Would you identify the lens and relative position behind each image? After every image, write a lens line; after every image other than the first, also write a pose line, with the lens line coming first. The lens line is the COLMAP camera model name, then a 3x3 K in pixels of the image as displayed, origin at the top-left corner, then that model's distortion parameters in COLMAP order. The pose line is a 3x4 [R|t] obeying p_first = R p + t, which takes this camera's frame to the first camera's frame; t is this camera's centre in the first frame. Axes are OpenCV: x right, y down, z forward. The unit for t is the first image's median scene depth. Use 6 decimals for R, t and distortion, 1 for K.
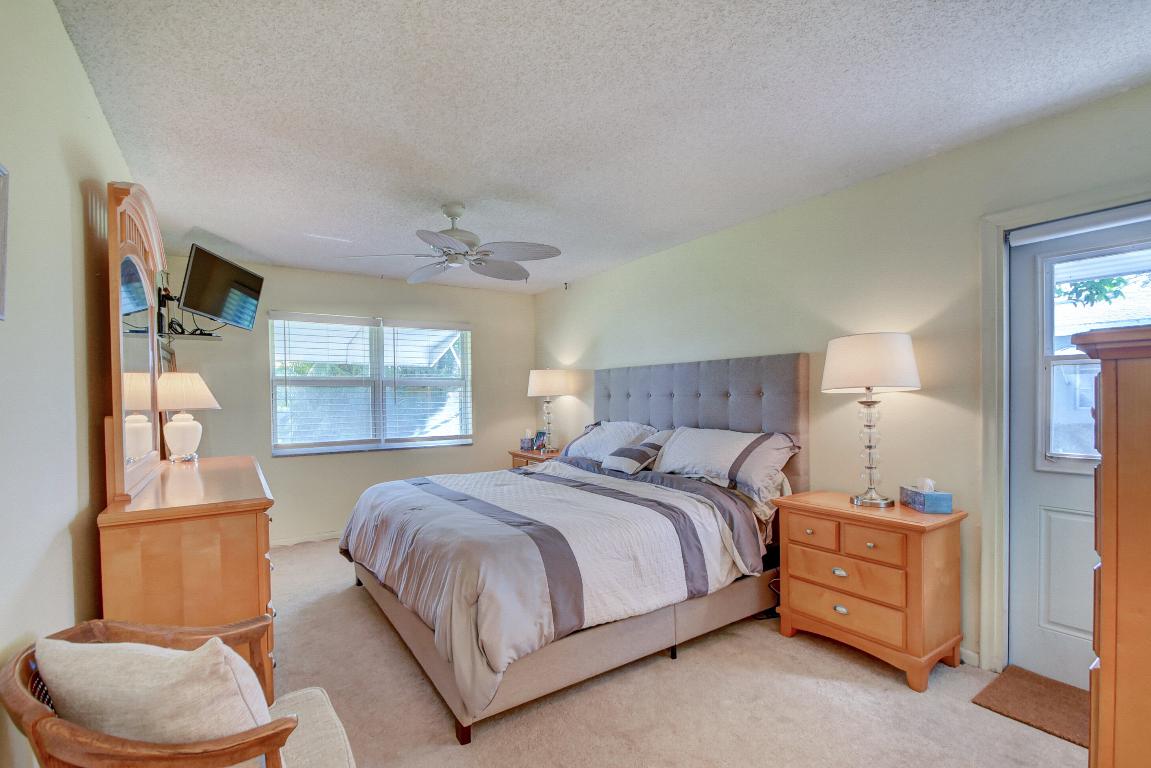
lens RADIAL K [[510.0, 0, 565.2], [0, 510.0, 403.5], [0, 0, 1]] dist [0.002365, -0.008962]
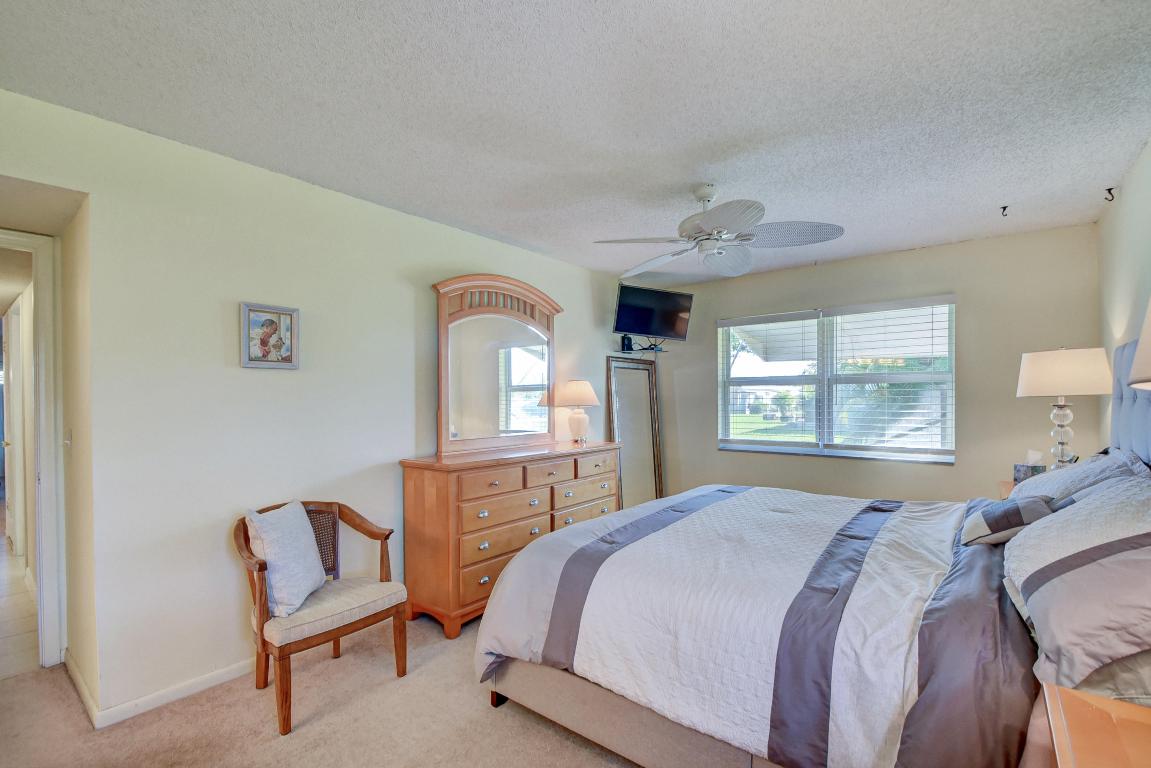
lens RADIAL K [[510.0, 0, 574.4], [0, 510.0, 396.1], [0, 0, 1]] dist [0.002365, -0.008962]
pose [[0.307982, 0.002893, -0.951388, 0.344350], [-0.012330, 0.999924, -0.000951, -0.007253], [0.951312, 0.012024, 0.307994, 0.301443]]
